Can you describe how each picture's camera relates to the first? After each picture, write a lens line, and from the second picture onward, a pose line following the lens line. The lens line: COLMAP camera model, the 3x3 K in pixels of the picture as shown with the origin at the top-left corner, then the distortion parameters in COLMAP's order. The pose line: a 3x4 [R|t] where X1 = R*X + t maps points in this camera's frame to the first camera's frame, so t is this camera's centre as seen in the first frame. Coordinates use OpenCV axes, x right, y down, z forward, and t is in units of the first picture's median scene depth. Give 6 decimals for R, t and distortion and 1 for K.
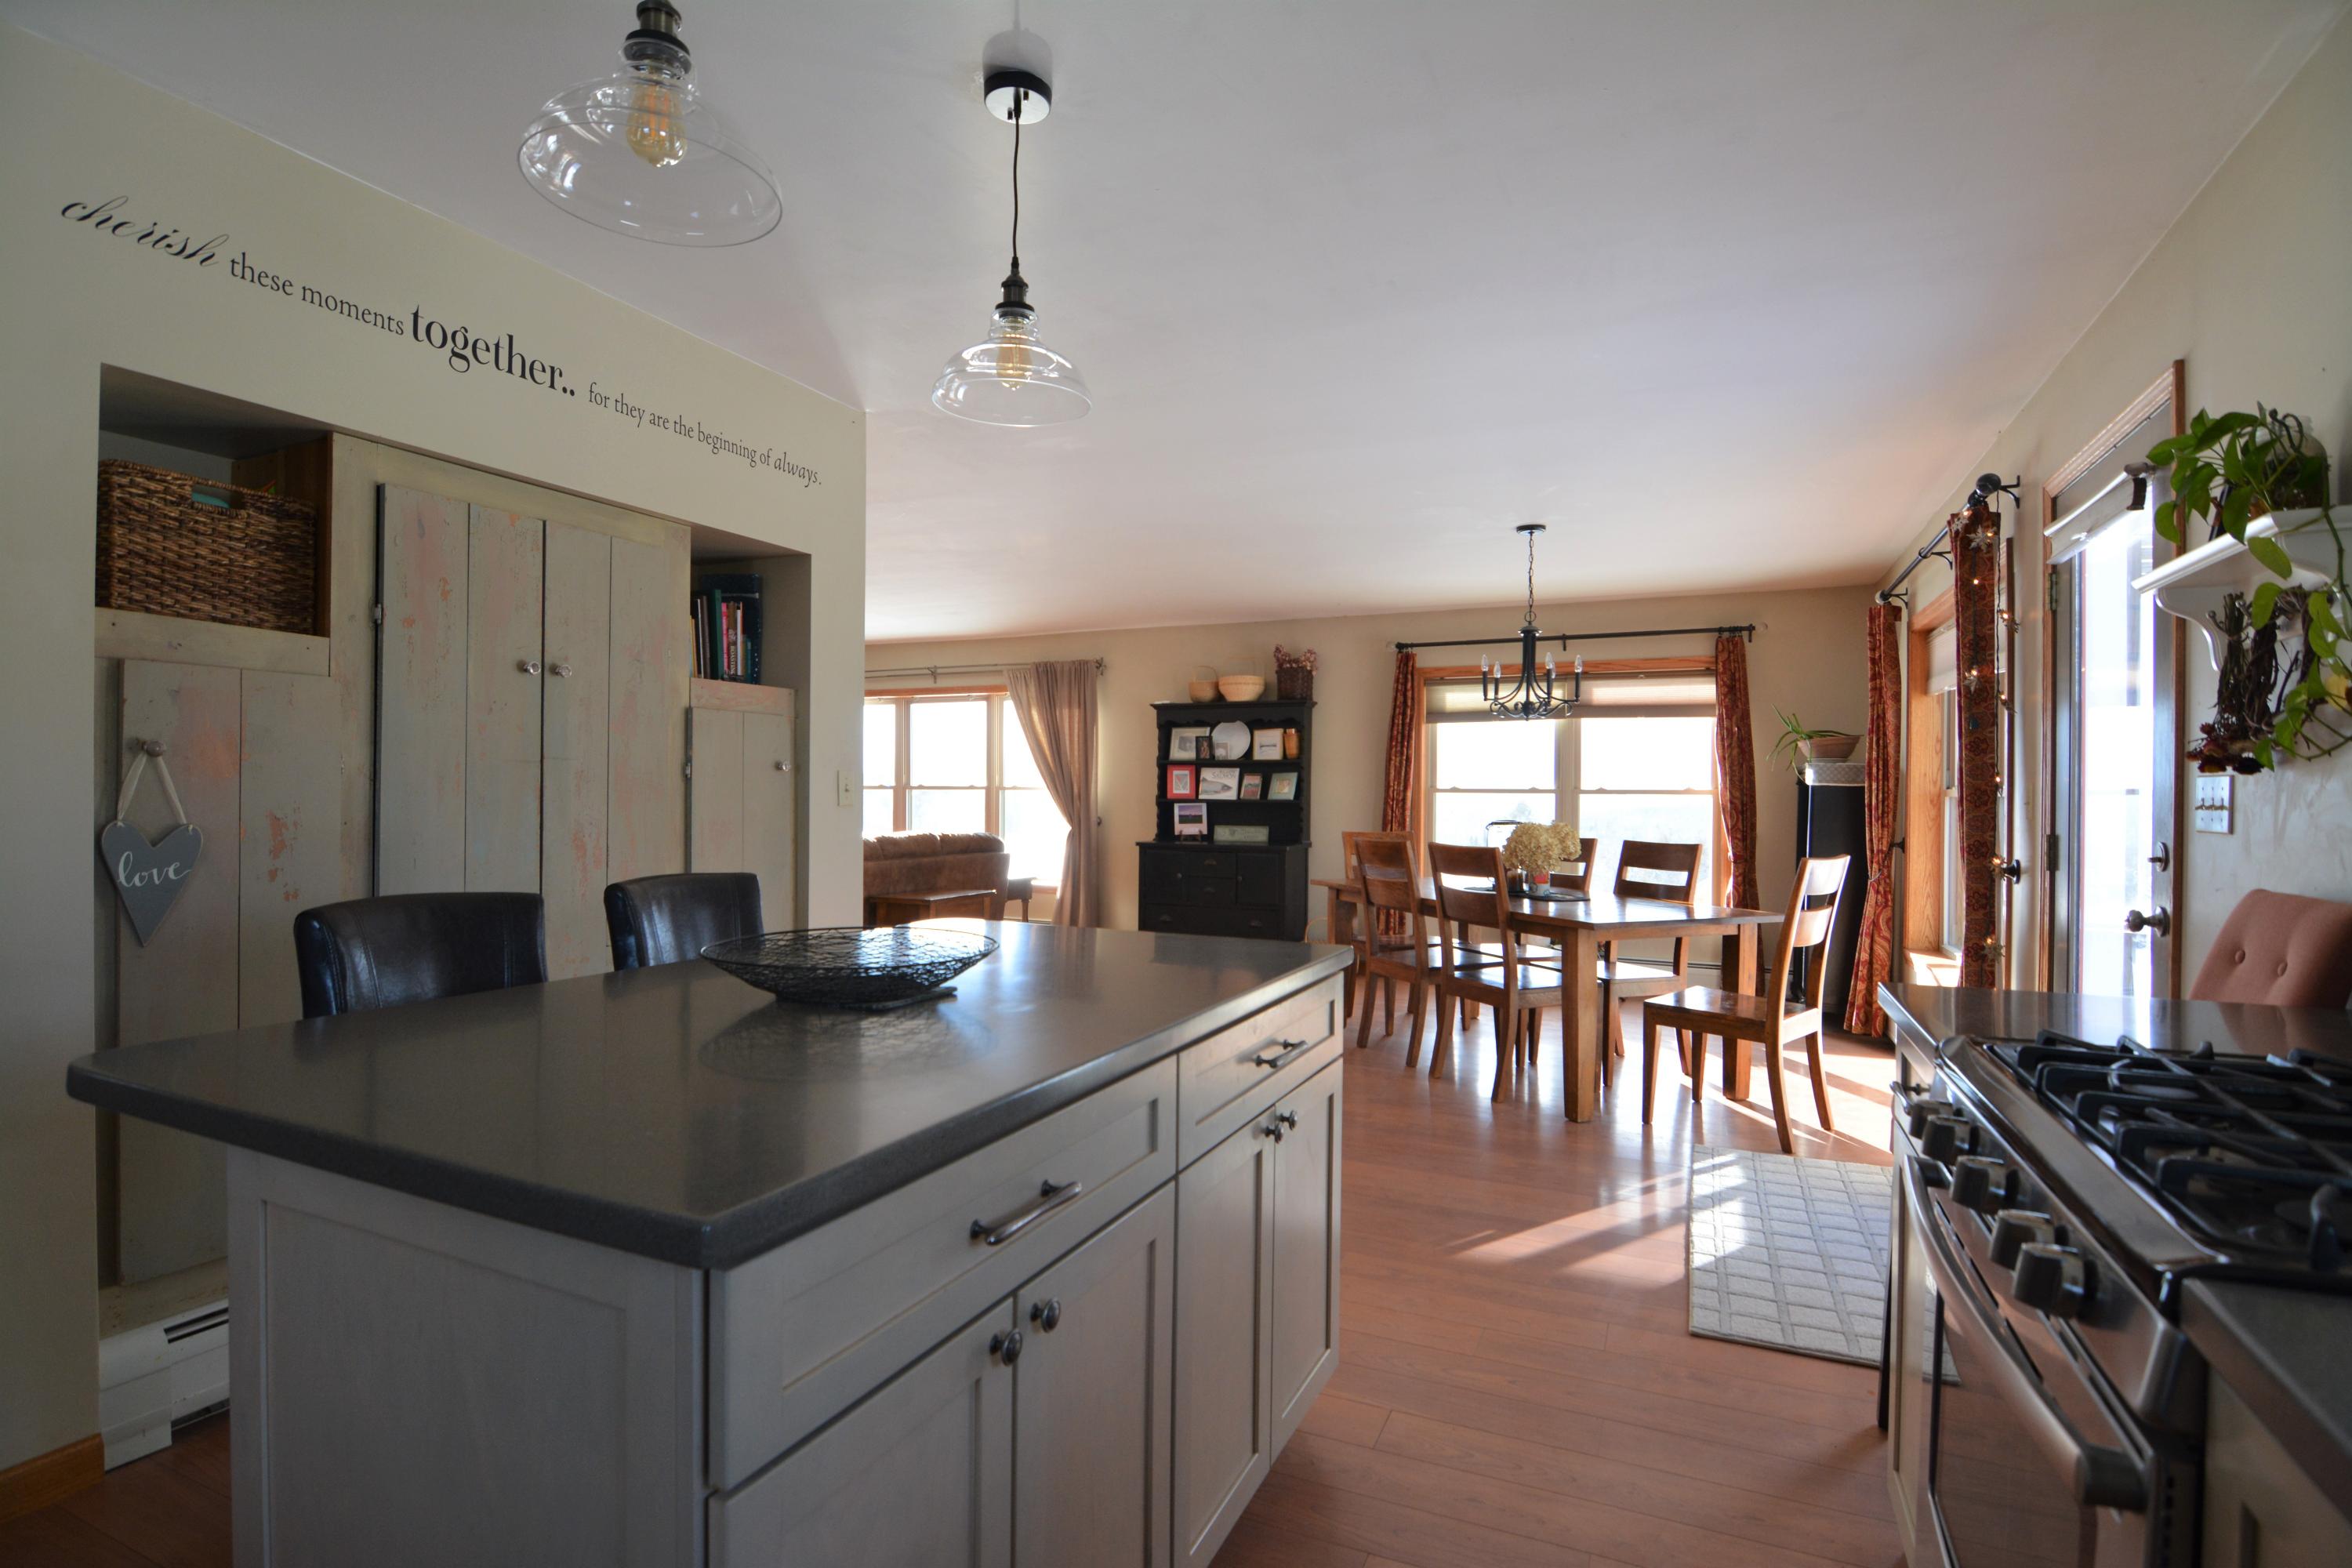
lens RADIAL K [[1138.5, 0, 1169.2], [0, 1138.5, 795.9], [0, 0, 1]] dist [-0.011212, -0.008762]
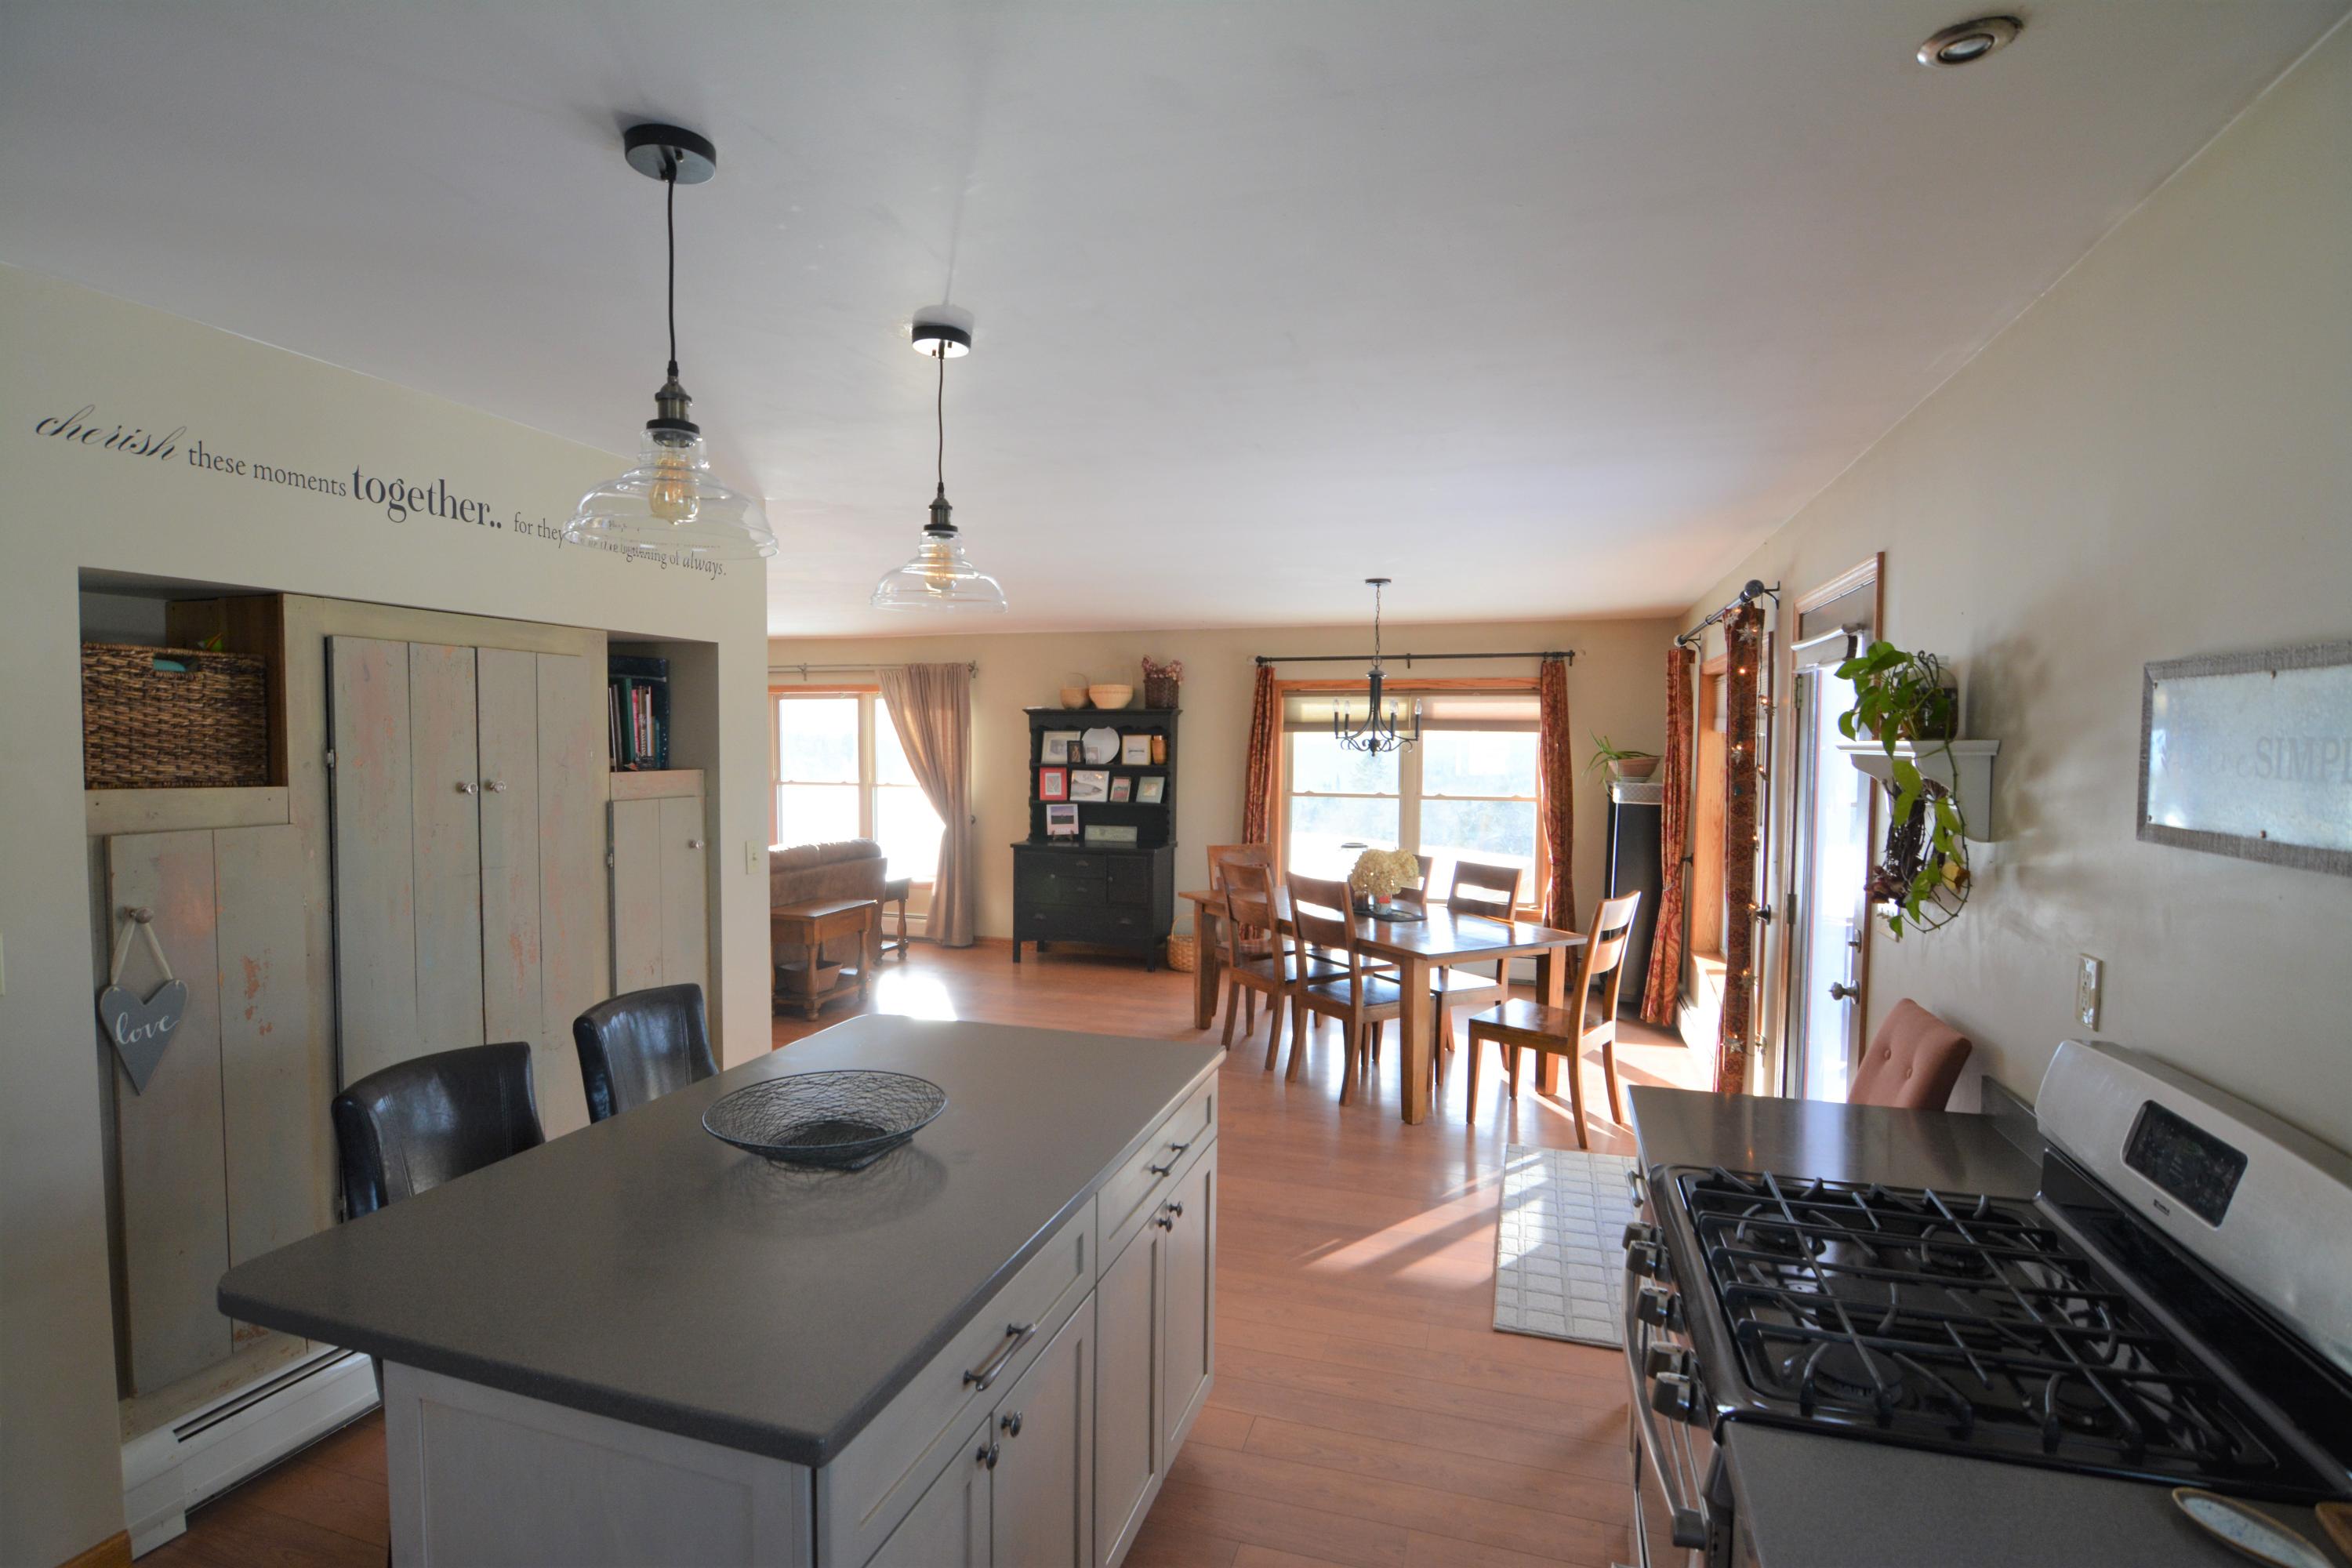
lens RADIAL K [[1138.5, 0, 1170.2], [0, 1138.5, 794.7], [0, 0, 1]] dist [-0.011212, -0.008762]
pose [[0.992302, -0.006651, 0.123666, -0.019976], [0.000759, 0.998865, 0.047629, -0.086132], [-0.123843, -0.047169, 0.991180, -0.079921]]
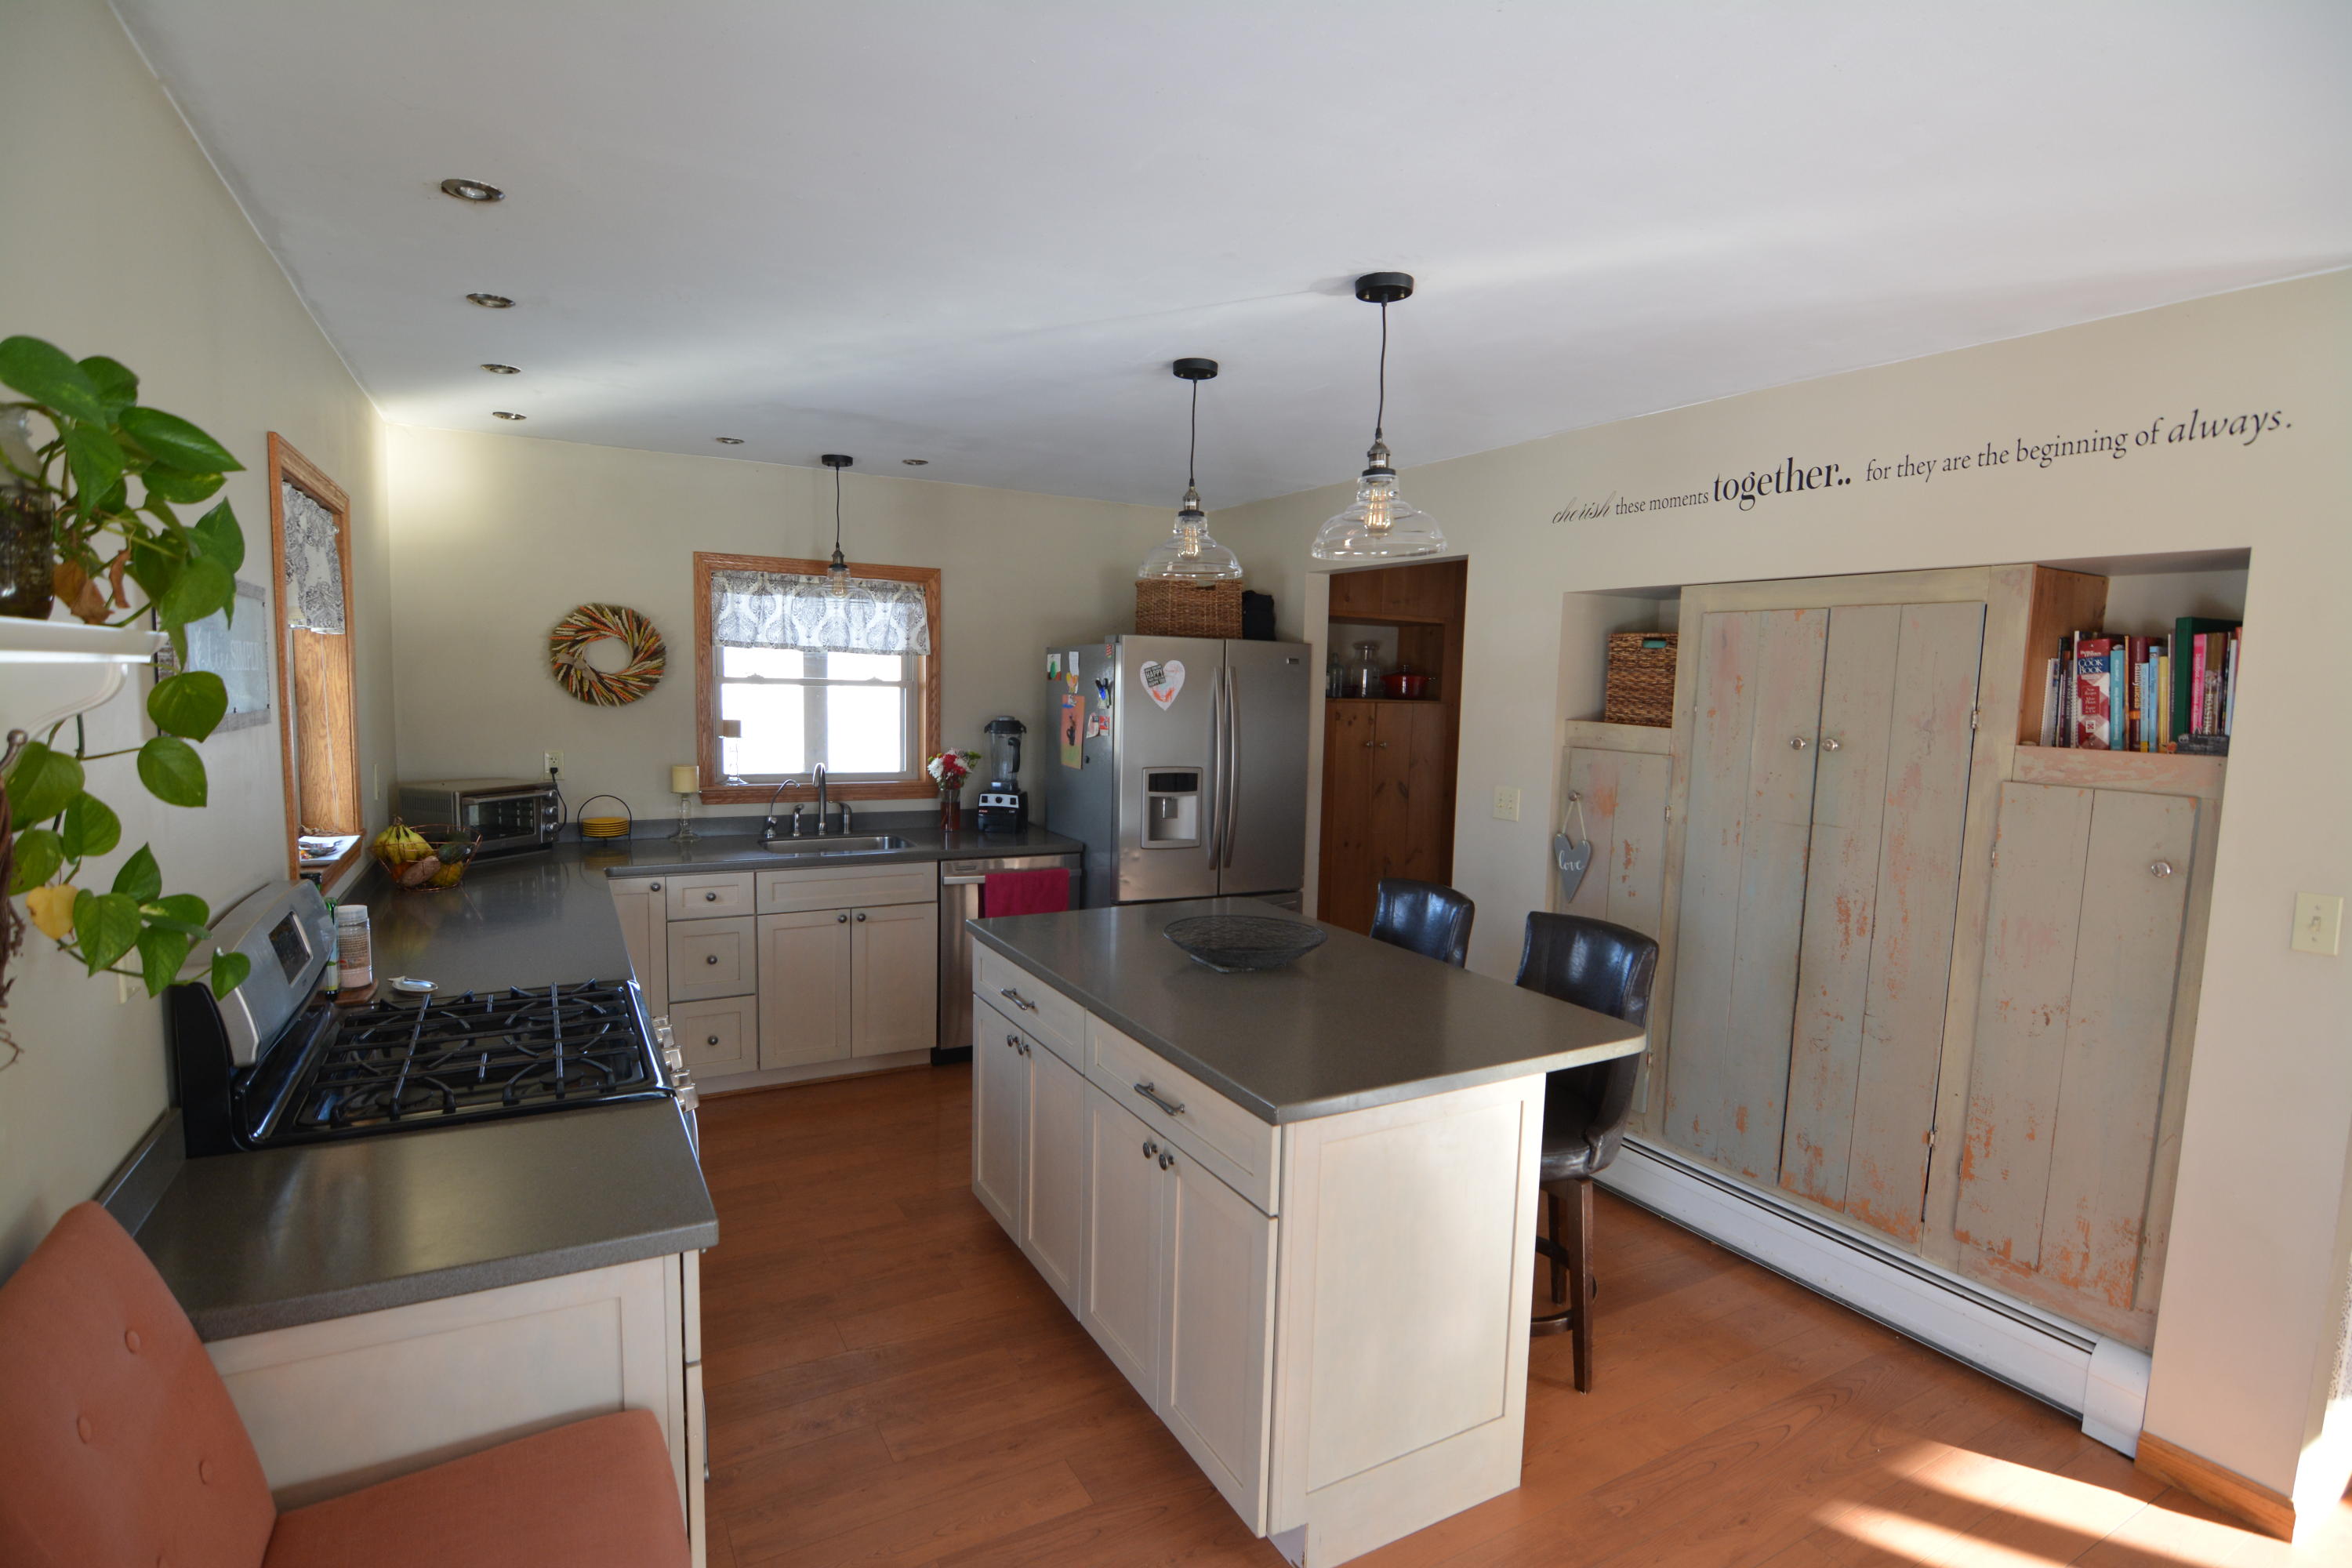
lens RADIAL K [[1138.5, 0, 1185.3], [0, 1138.5, 793.1], [0, 0, 1]] dist [-0.011212, -0.008762]
pose [[-0.575624, 0.047857, -0.816313, 0.393139], [-0.040385, 0.995404, 0.086833, -0.074866], [0.816717, 0.082950, -0.571046, 0.628448]]
